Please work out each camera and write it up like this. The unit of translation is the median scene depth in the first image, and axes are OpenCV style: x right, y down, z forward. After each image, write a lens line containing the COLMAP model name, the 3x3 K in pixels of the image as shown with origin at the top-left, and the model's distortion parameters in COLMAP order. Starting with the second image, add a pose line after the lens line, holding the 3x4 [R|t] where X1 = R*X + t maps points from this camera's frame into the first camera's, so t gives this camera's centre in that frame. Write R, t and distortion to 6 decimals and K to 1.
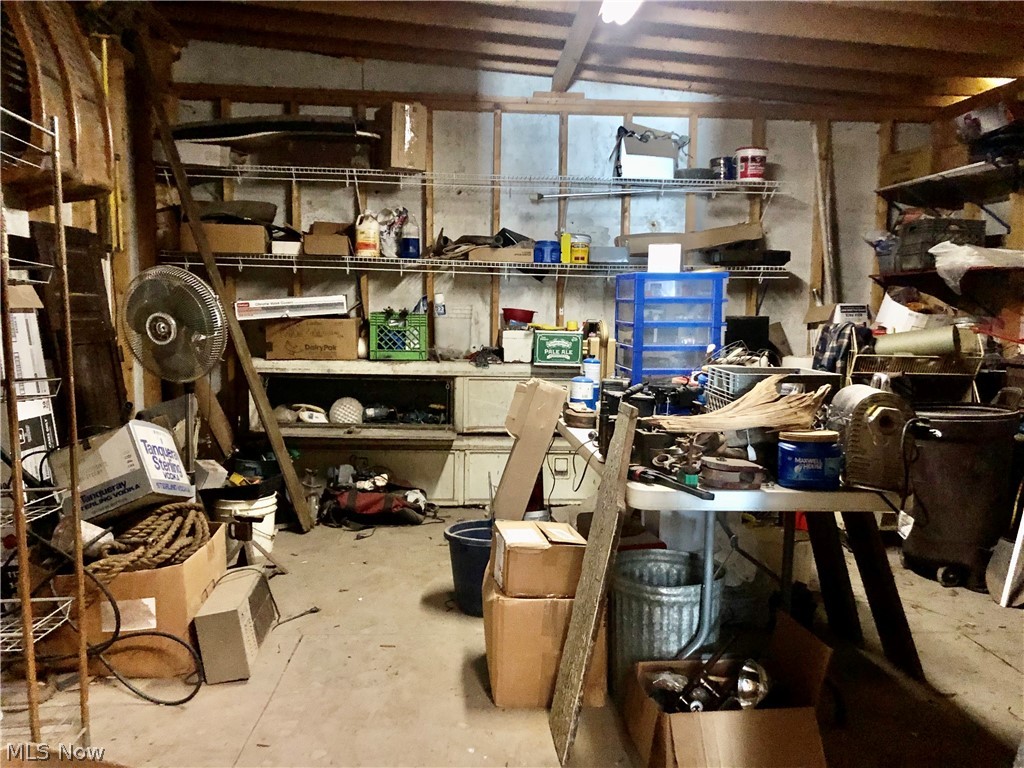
lens RADIAL K [[831.1, 0, 512.4], [0, 831.1, 384.7], [0, 0, 1]] dist [-0.002319, -0.000057]
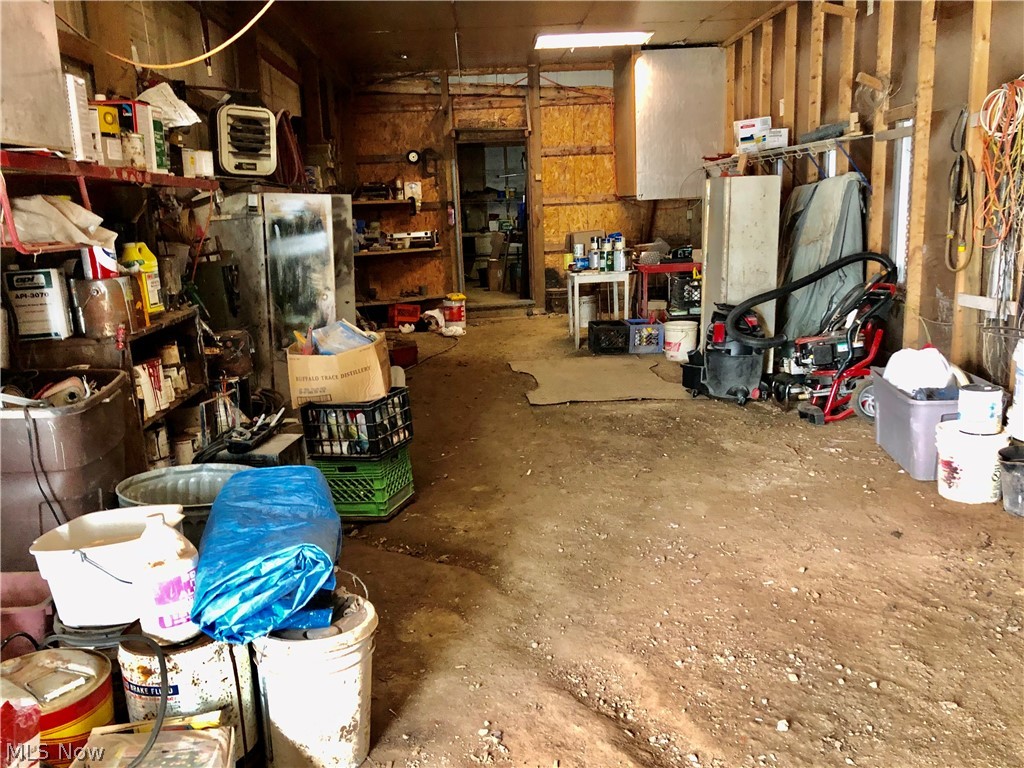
lens RADIAL K [[831.1, 0, 511.6], [0, 831.1, 382.4], [0, 0, 1]] dist [-0.002319, -0.000057]
pose [[0.997526, -0.062282, -0.032616, 0.131825], [0.064538, 0.995209, 0.073439, 0.300548], [0.027886, -0.075363, 0.996766, -2.059863]]
